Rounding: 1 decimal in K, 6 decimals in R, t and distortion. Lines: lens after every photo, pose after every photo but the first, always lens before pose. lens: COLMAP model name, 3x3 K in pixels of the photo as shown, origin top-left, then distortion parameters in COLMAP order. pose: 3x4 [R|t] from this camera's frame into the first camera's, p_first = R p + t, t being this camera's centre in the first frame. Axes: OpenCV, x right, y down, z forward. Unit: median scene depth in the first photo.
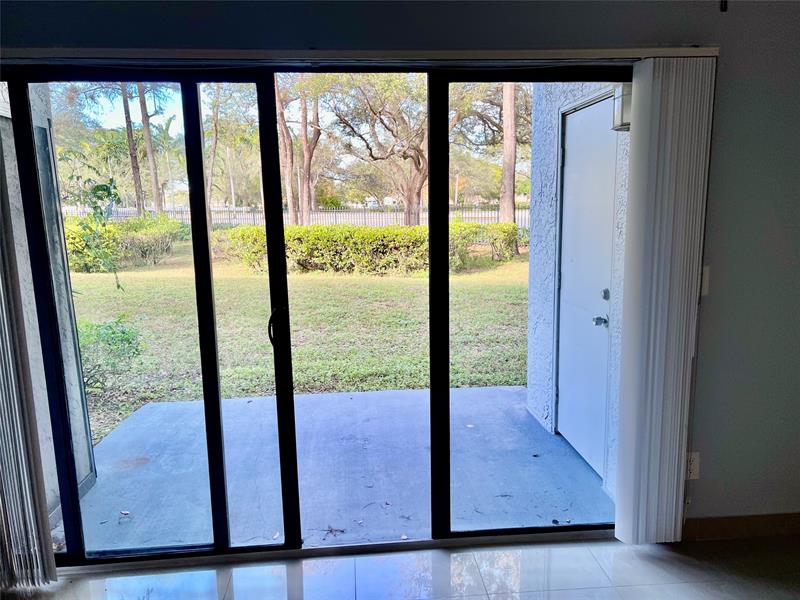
lens RADIAL K [[596.4, 0, 400.0], [0, 596.4, 300.0], [0, 0, 1]] dist [0.202514, -0.440769]
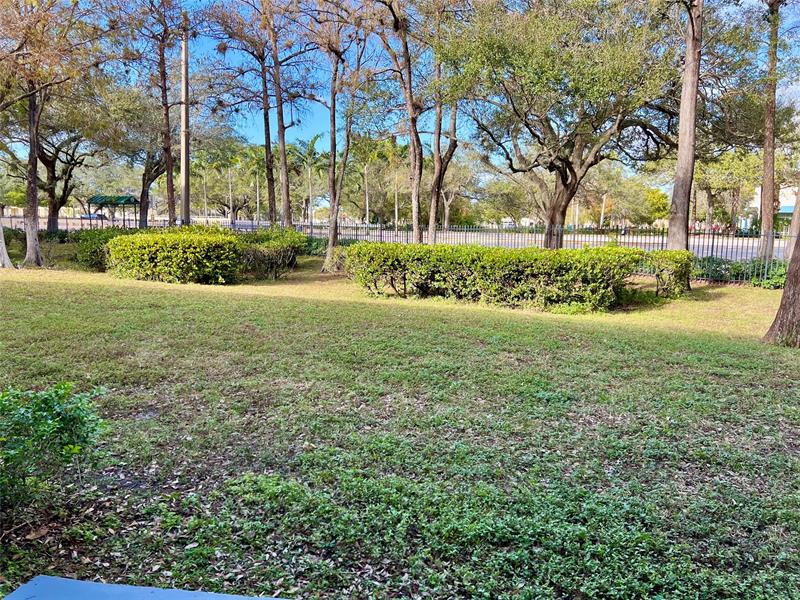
lens RADIAL K [[596.4, 0, 400.0], [0, 596.4, 300.0], [0, 0, 1]] dist [0.202514, -0.440769]
pose [[0.974833, 0.061443, -0.214304, -0.004883], [-0.068344, 0.997350, -0.024933, -0.016186], [0.212204, 0.038952, 0.976449, 0.126249]]
